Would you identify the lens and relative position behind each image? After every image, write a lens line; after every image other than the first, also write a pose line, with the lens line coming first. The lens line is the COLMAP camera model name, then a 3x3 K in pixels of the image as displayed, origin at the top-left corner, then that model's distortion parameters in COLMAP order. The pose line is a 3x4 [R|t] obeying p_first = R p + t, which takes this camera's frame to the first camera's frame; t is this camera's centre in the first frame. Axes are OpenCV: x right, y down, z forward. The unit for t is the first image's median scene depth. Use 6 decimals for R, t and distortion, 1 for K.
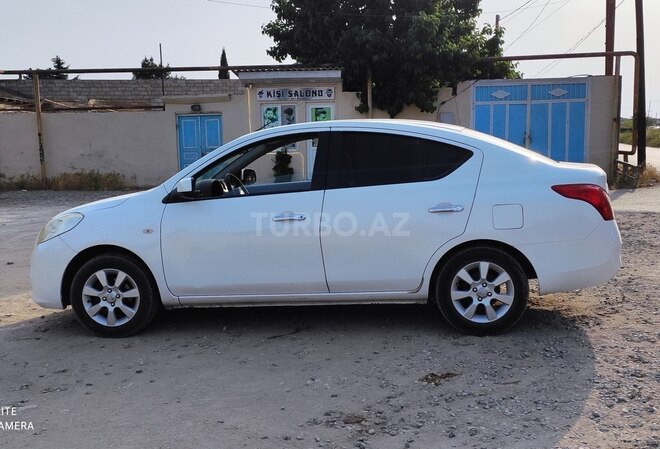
lens RADIAL K [[746.6, 0, 330.0], [0, 746.6, 224.5], [0, 0, 1]] dist [0.011170, 0.019360]
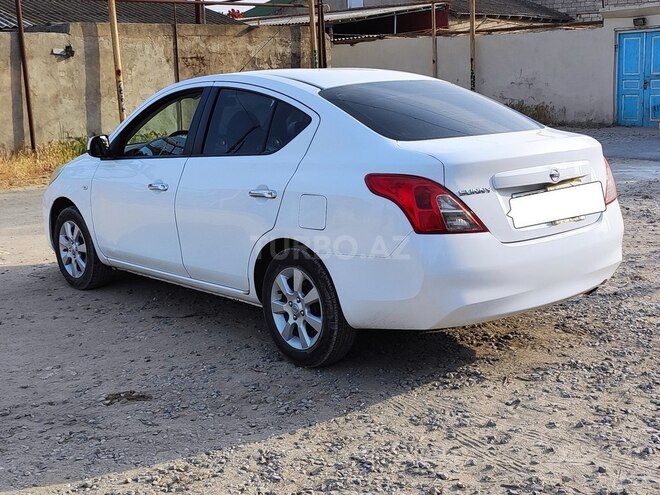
lens RADIAL K [[890.6, 0, 367.7], [0, 890.6, 246.2], [0, 0, 1]] dist [0.009434, 0.077666]
pose [[0.731369, 0.129498, -0.669574, 0.785835], [-0.059349, 0.990167, 0.126675, -0.081864], [0.679395, -0.052907, 0.731863, 0.373124]]
